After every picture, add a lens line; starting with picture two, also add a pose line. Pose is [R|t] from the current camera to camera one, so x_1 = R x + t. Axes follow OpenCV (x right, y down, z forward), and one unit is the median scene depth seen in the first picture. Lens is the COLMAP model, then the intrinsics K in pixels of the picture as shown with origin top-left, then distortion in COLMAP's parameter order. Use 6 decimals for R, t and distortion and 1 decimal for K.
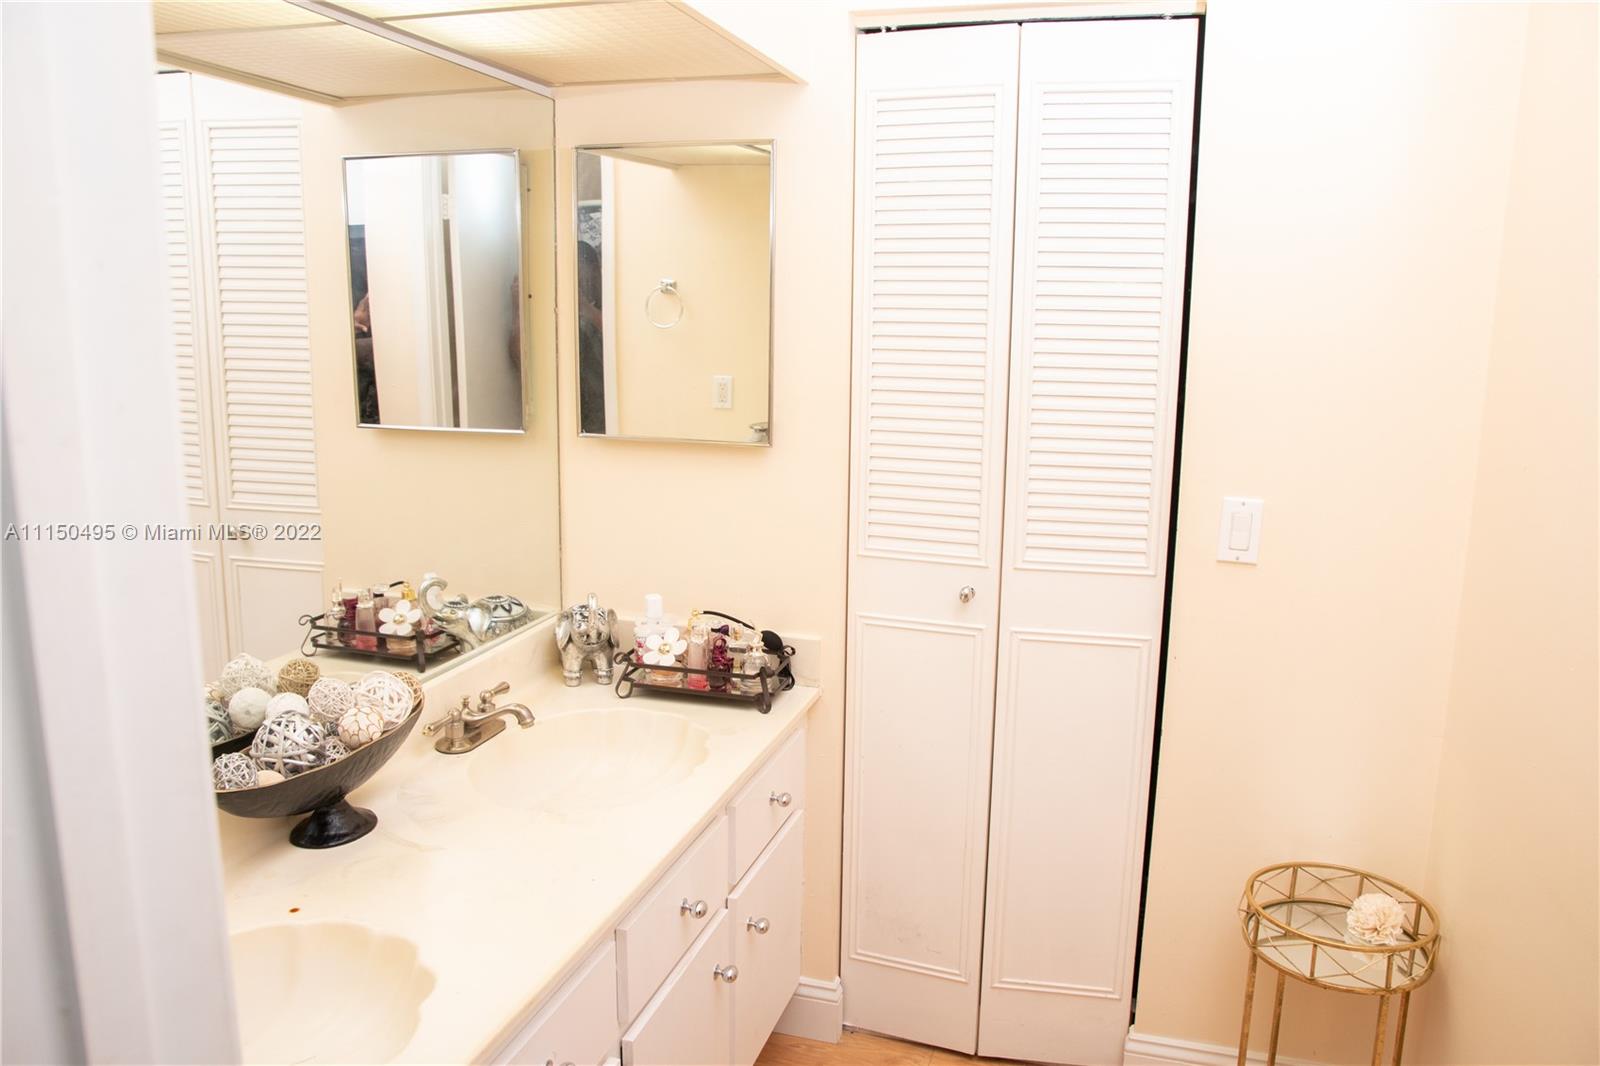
lens RADIAL K [[1194.0, 0, 800.2], [0, 1194.0, 540.5], [0, 0, 1]] dist [-0.126875, 0.108914]
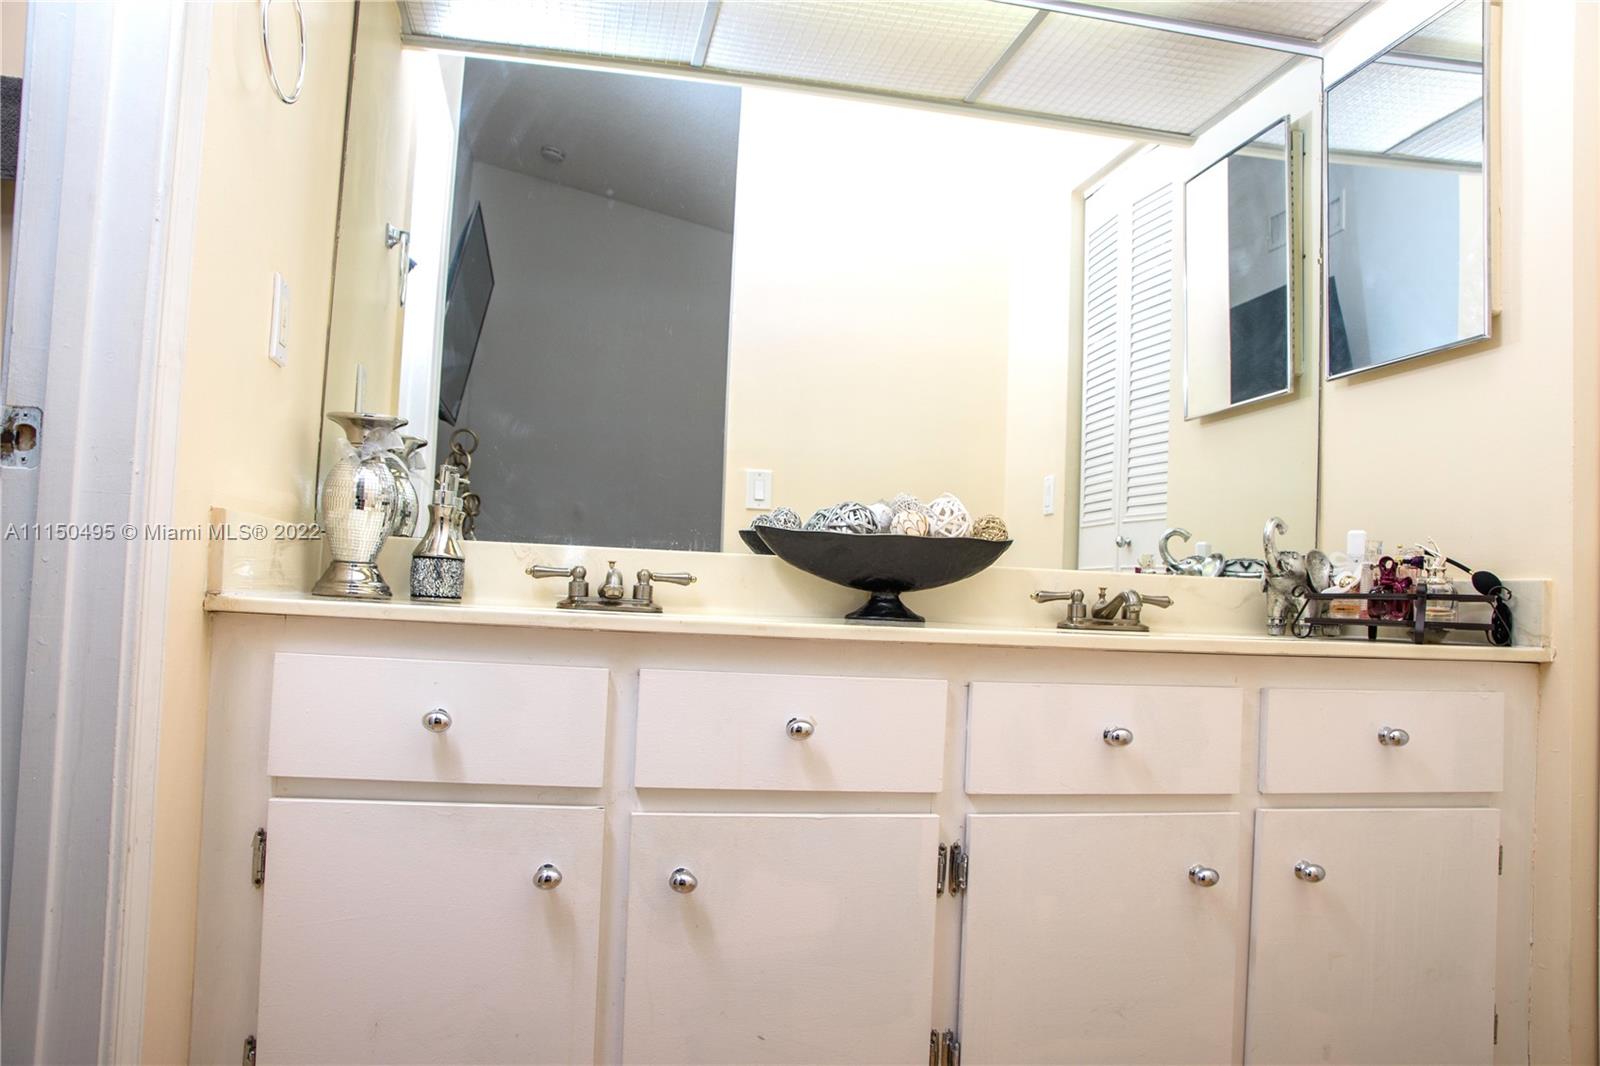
lens RADIAL K [[1194.0, 0, 800.2], [0, 1194.0, 540.5], [0, 0, 1]] dist [-0.126875, 0.108914]
pose [[0.473102, -0.039753, -0.880110, 0.431402], [-0.203775, 0.966954, -0.153215, 0.265338], [0.857117, 0.251831, 0.449367, 0.273646]]
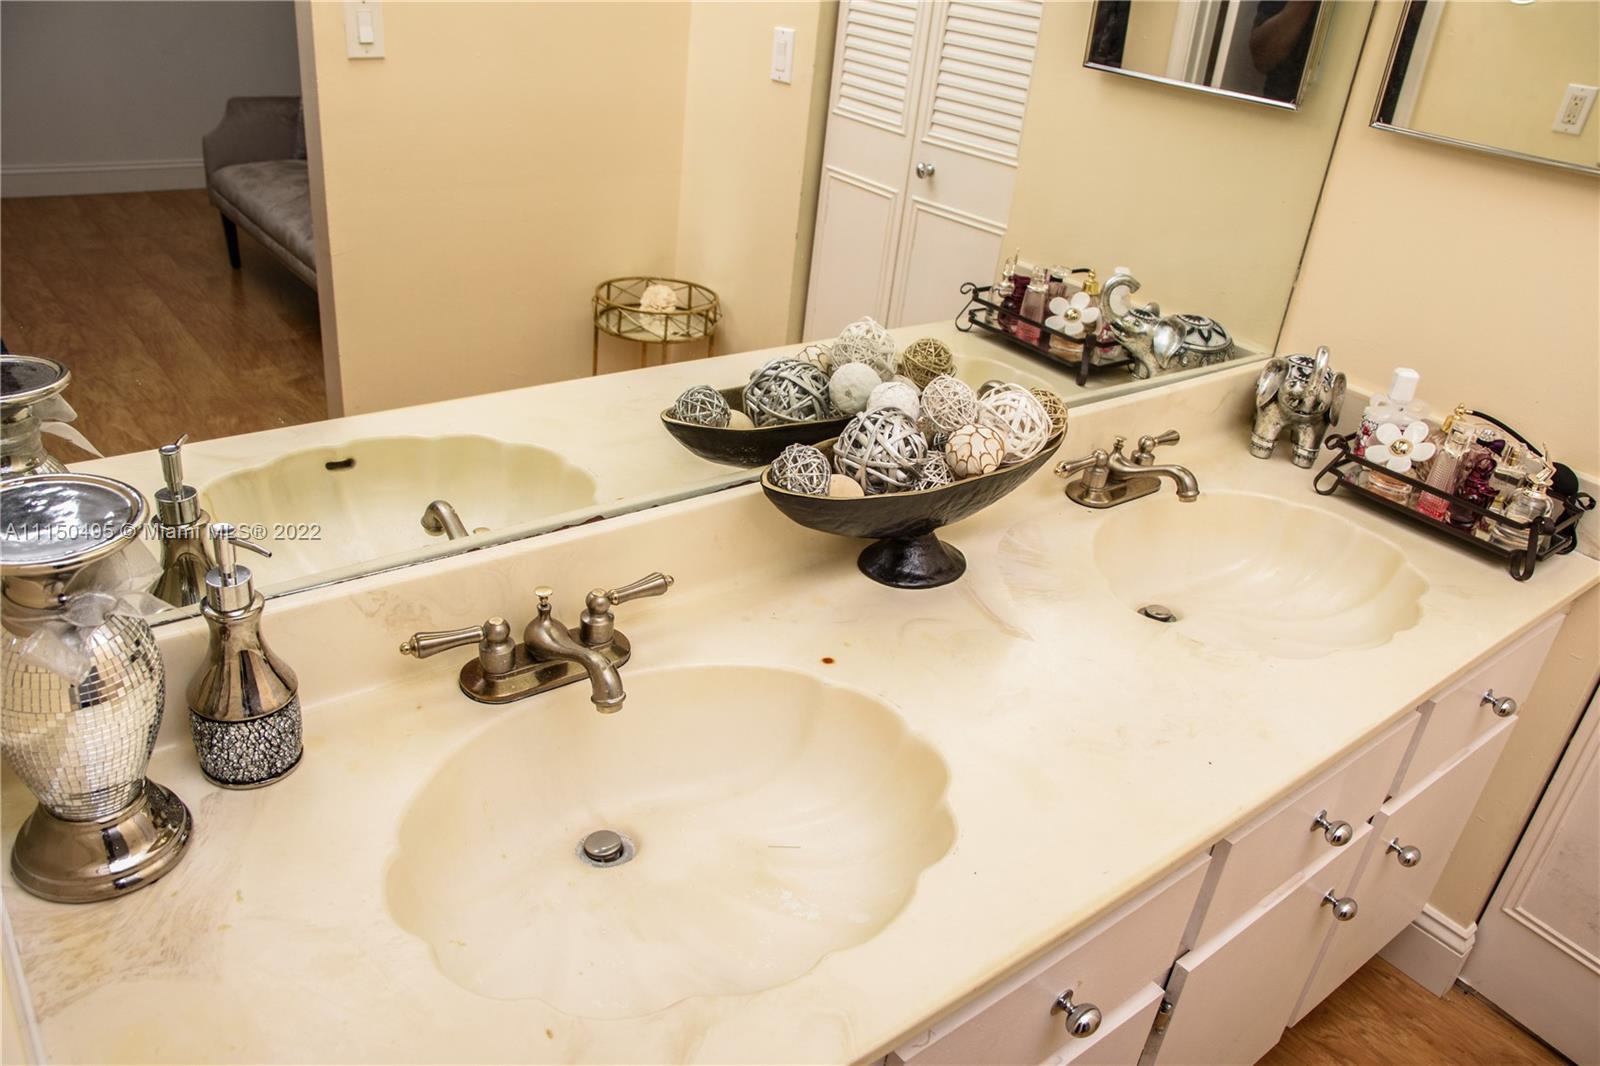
lens RADIAL K [[1194.0, 0, 800.2], [0, 1194.0, 540.5], [0, 0, 1]] dist [-0.126875, 0.108914]
pose [[0.818167, 0.327042, -0.472912, -0.059133], [-0.195756, 0.931786, 0.305705, -0.000898], [0.540631, -0.157542, 0.826377, 0.207813]]
